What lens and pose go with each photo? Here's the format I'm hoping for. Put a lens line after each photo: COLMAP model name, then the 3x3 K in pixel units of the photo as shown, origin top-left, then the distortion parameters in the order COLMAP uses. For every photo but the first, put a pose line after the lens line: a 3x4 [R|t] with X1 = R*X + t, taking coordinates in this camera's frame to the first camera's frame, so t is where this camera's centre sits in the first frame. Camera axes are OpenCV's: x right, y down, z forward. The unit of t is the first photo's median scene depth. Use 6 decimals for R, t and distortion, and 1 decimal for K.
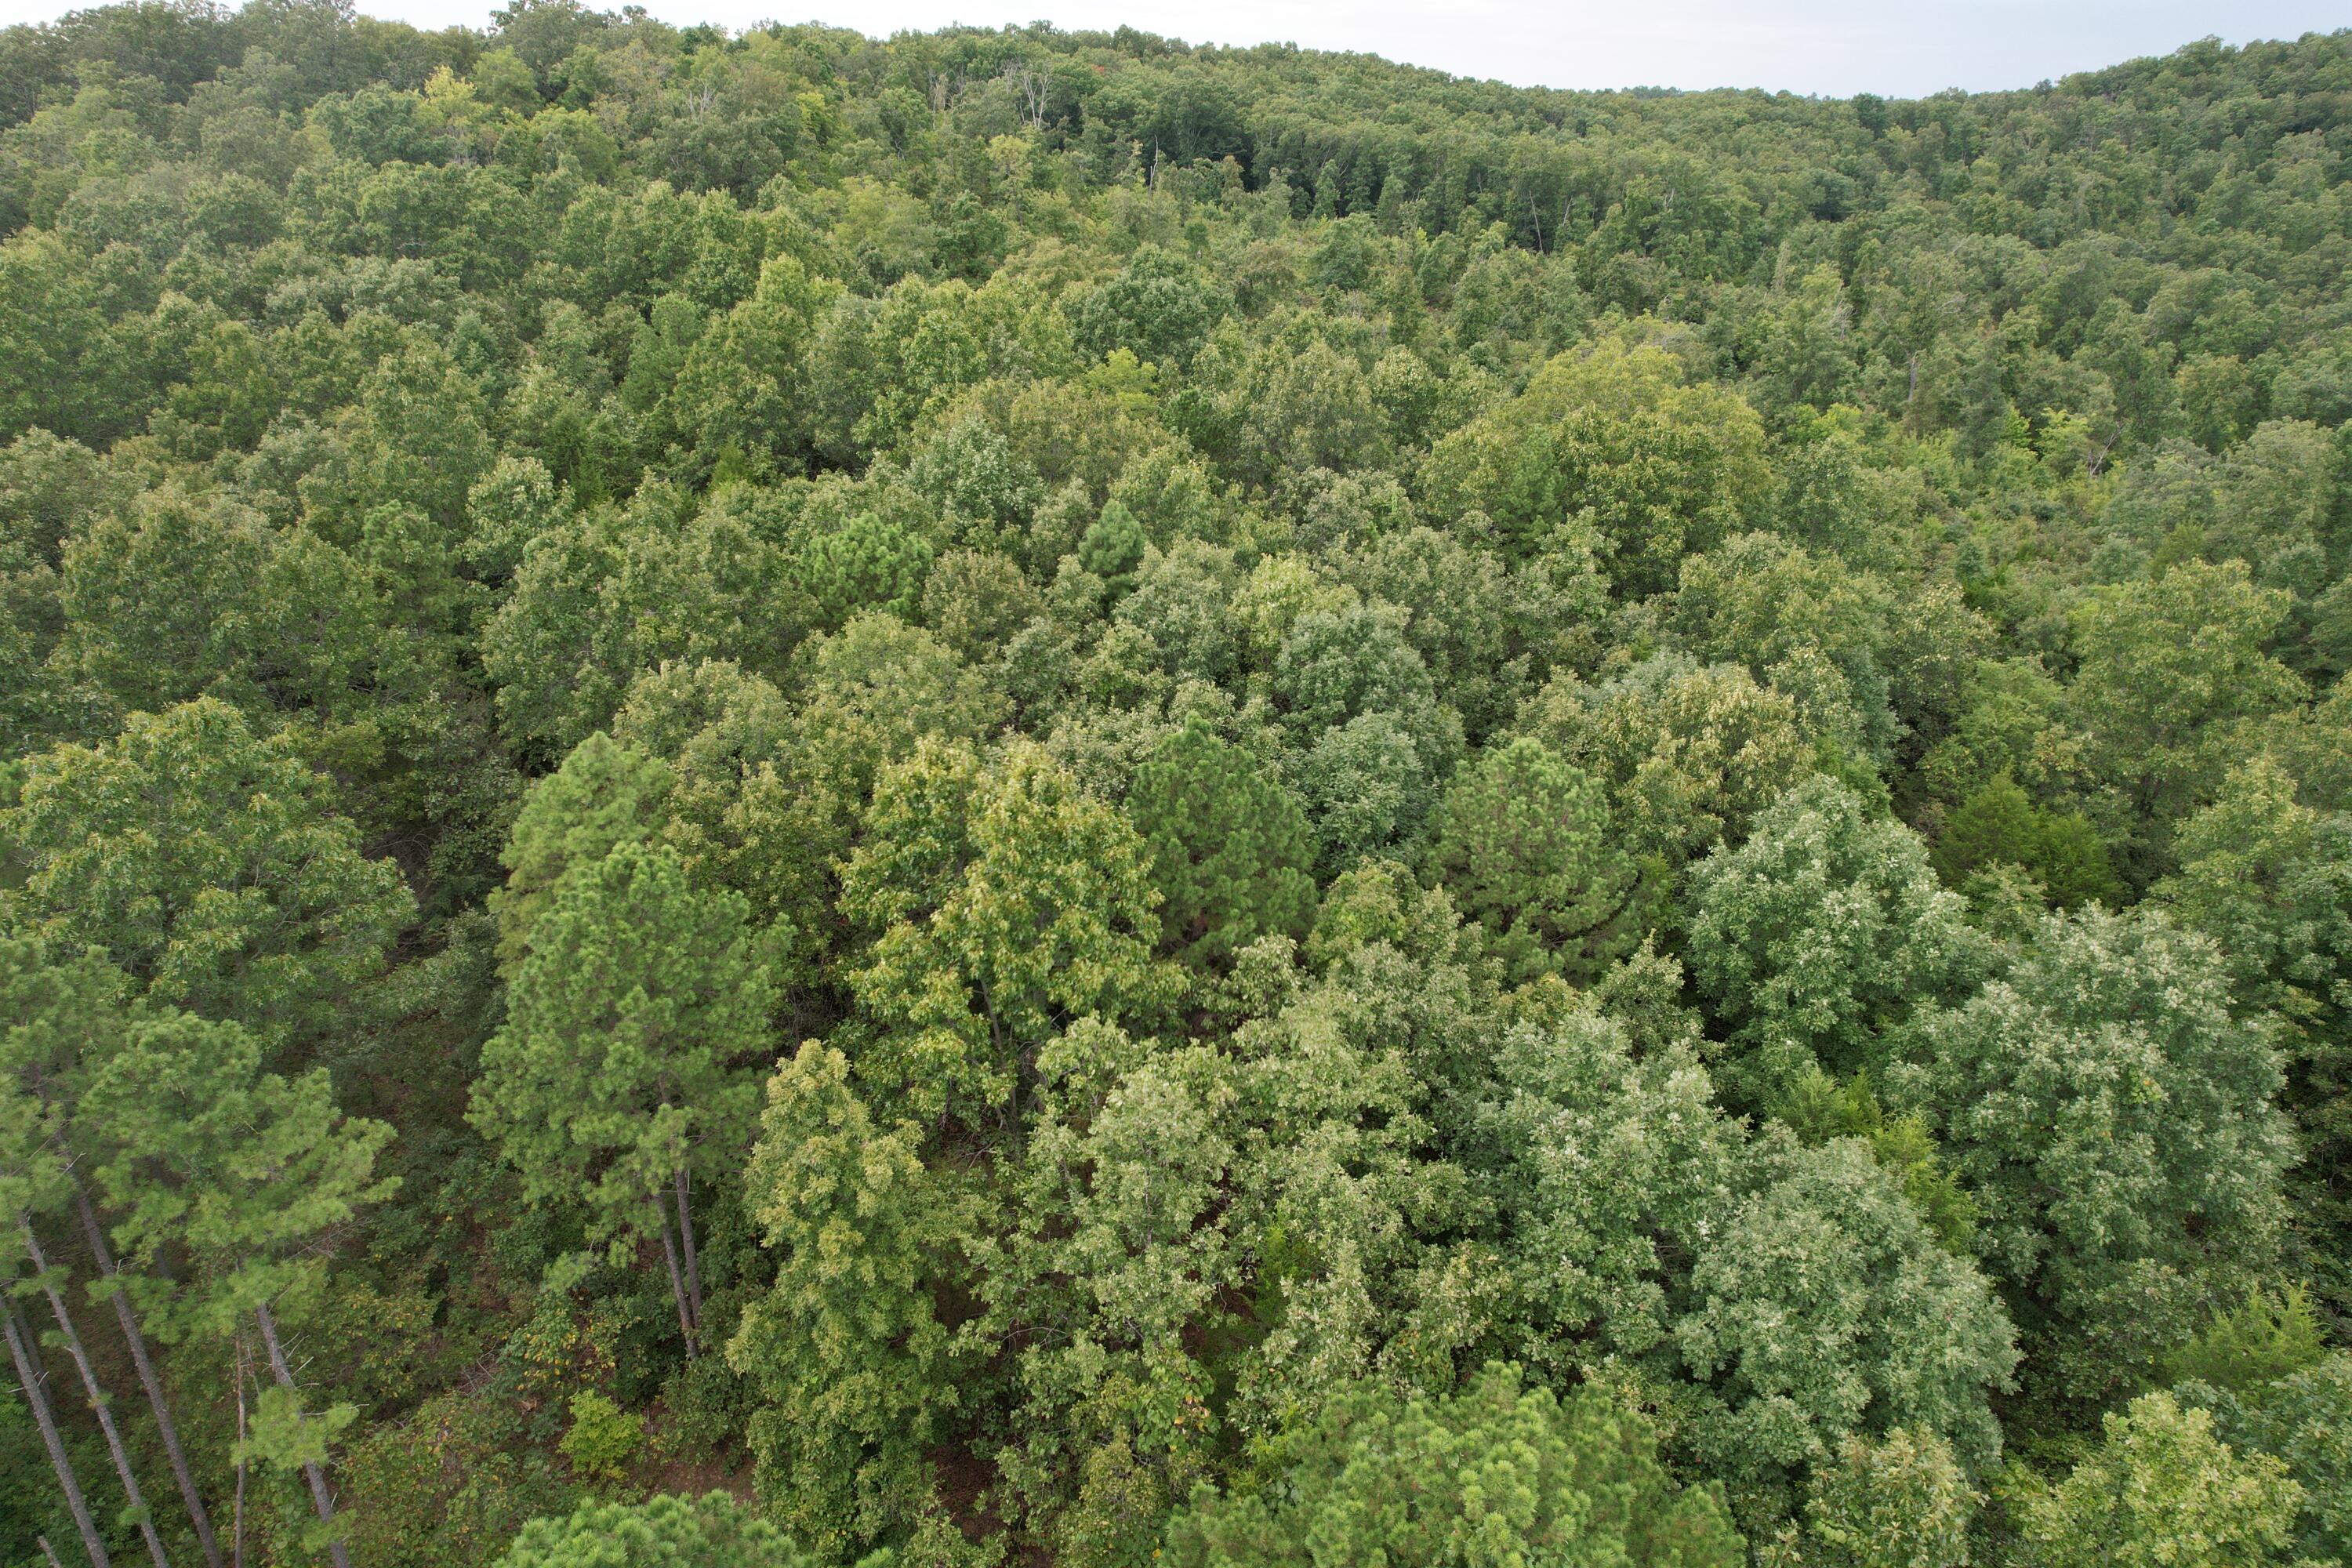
lens RADIAL K [[1509.2, 0, 1183.0], [0, 1509.2, 787.9], [0, 0, 1]] dist [-0.082109, 0.075427]
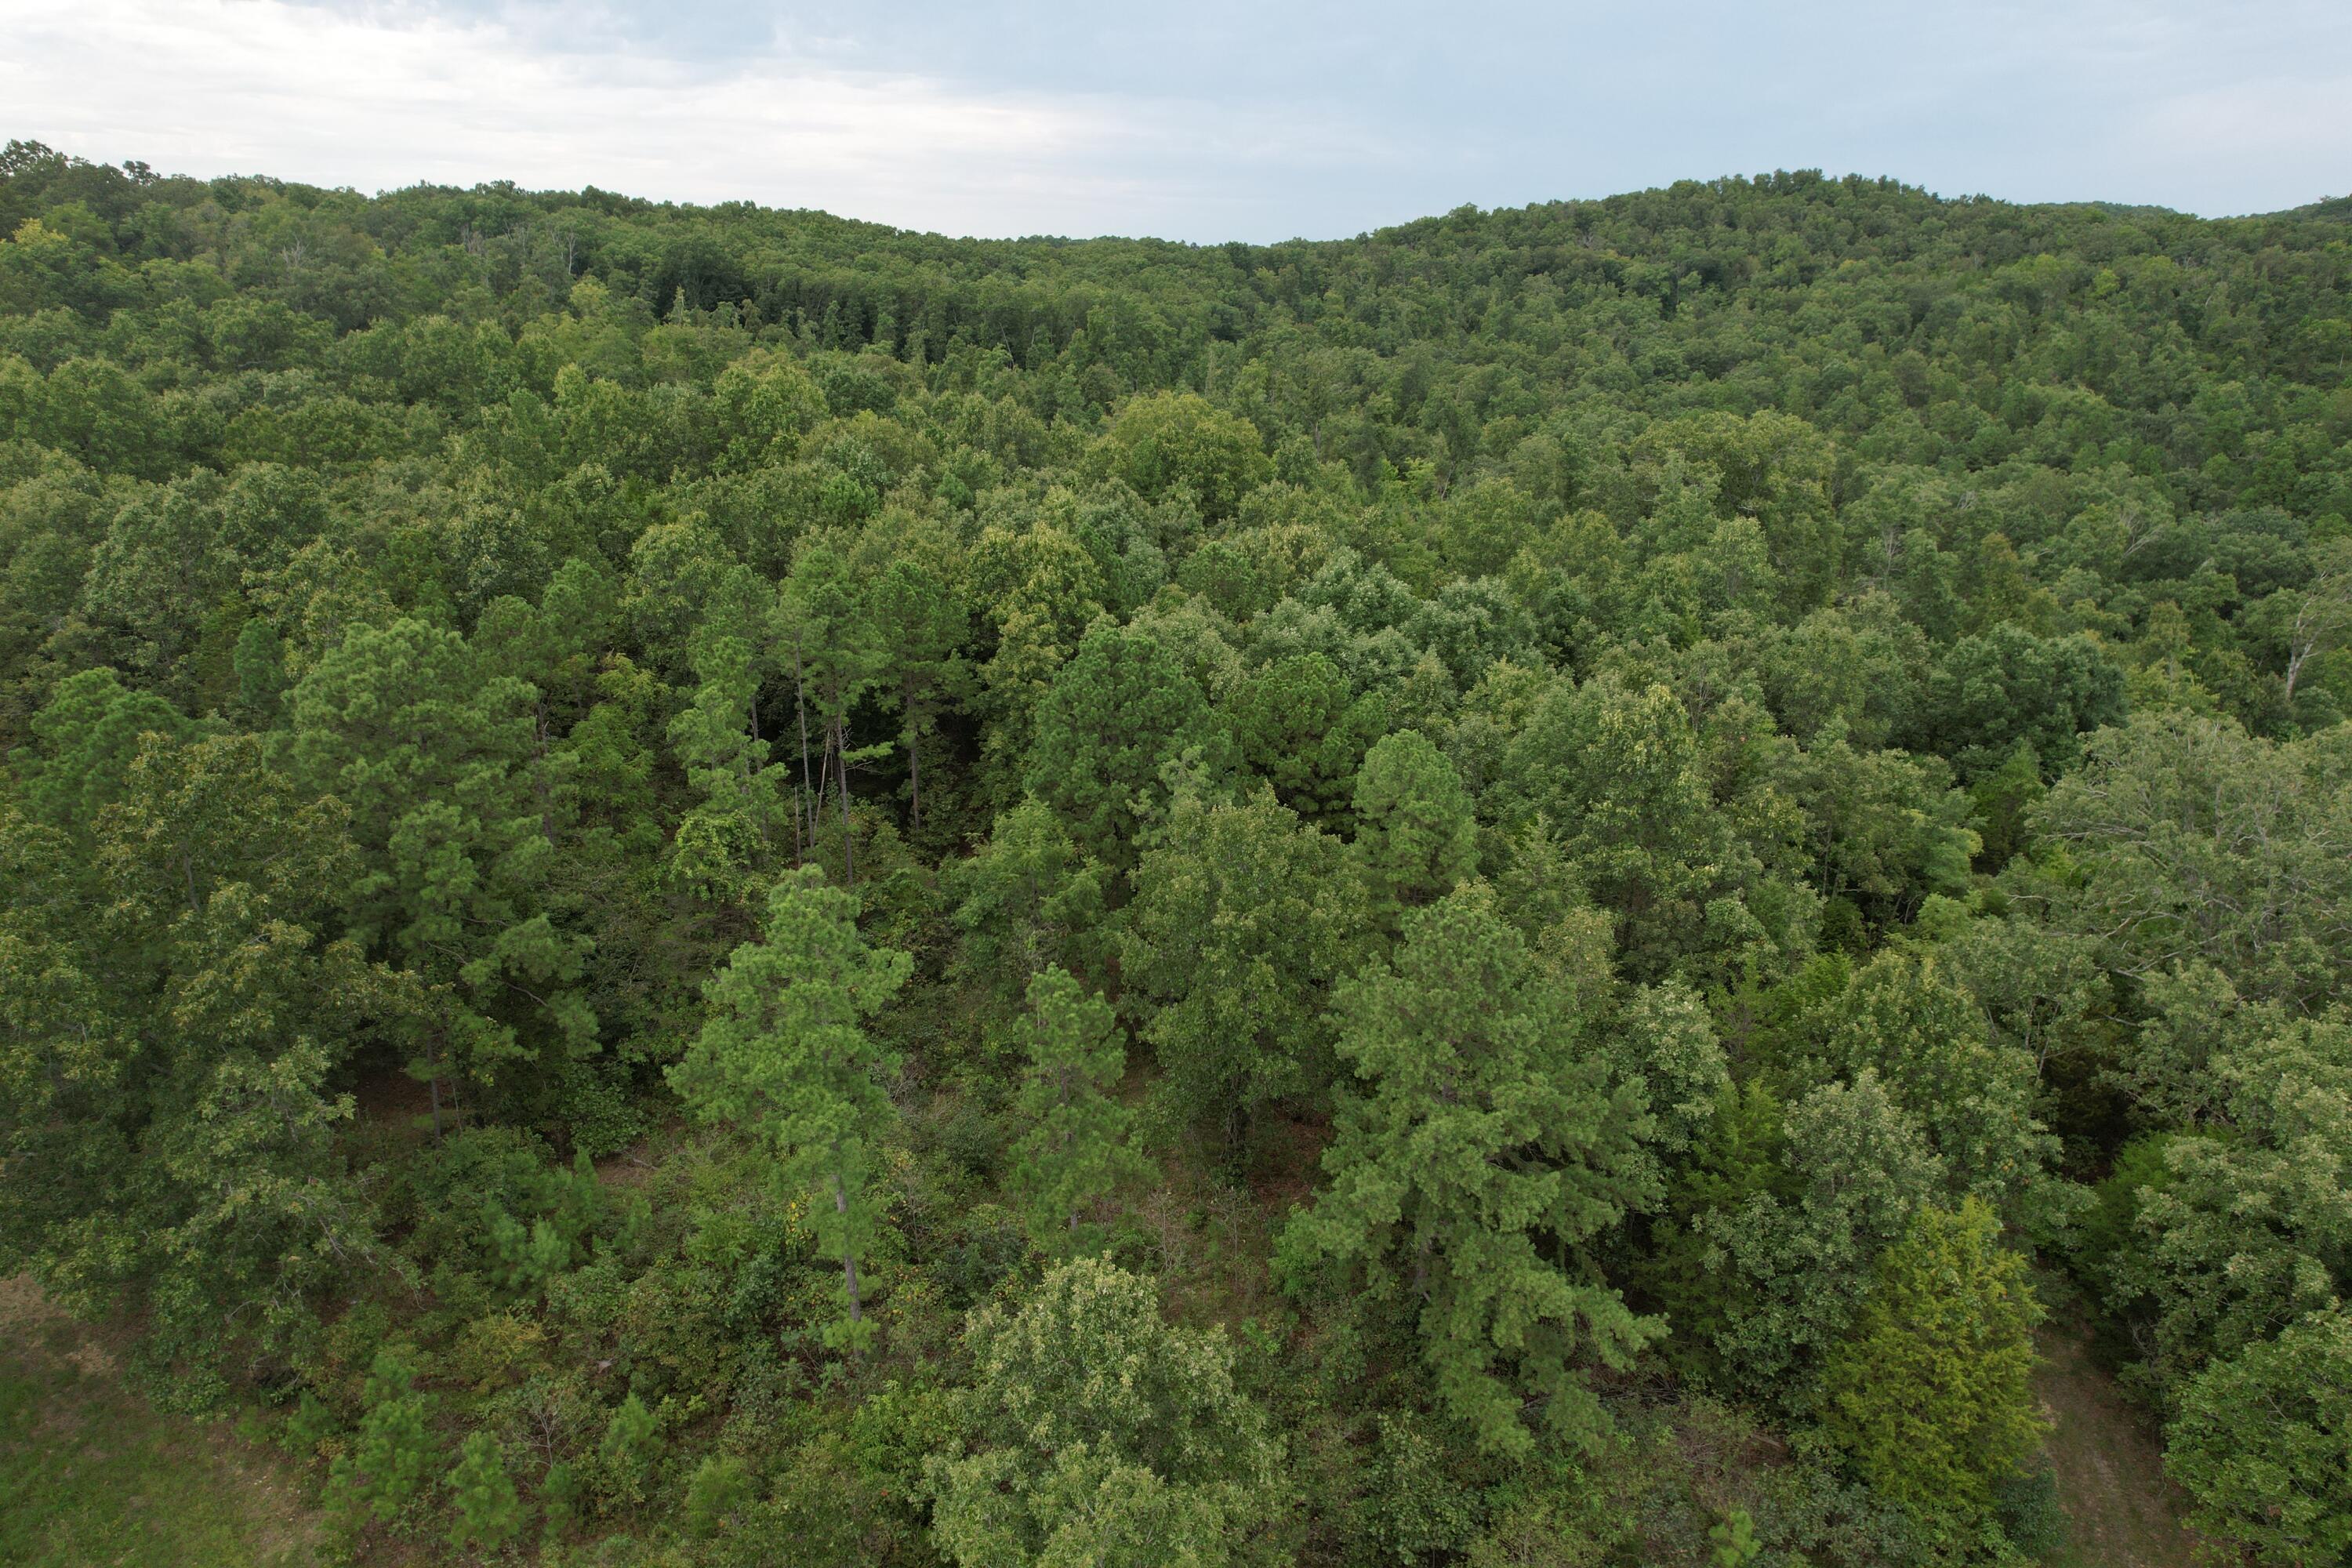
lens RADIAL K [[1509.2, 0, 1183.0], [0, 1509.2, 787.9], [0, 0, 1]] dist [-0.082109, 0.075427]
pose [[0.930601, -0.121545, 0.345266, -0.377267], [0.151156, 0.986683, -0.060070, 0.275756], [-0.333367, 0.108090, 0.936580, -0.604694]]
